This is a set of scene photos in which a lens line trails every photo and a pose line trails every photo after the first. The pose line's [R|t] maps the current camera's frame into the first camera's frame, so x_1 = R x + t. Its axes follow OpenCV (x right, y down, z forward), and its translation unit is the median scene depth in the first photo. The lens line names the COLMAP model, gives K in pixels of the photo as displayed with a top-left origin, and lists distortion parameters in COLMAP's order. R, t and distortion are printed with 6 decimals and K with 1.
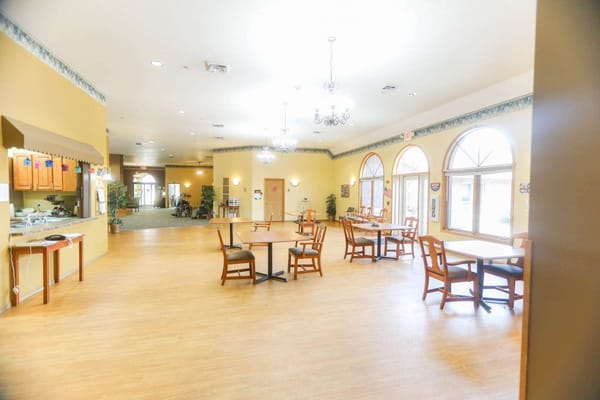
lens RADIAL K [[291.2, 0, 298.4], [0, 291.2, 198.0], [0, 0, 1]] dist [-0.011498, 0.004467]
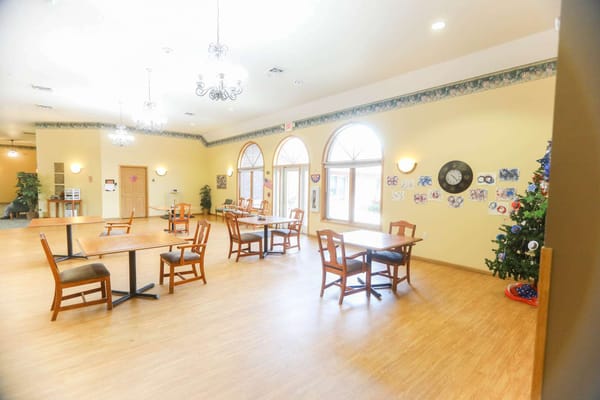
lens RADIAL K [[291.2, 0, 306.2], [0, 291.2, 199.6], [0, 0, 1]] dist [-0.011498, 0.004467]
pose [[0.897476, -0.018443, 0.440678, -0.016797], [0.002249, 0.999304, 0.037243, -0.002133], [-0.441058, -0.032434, 0.896893, 0.099749]]
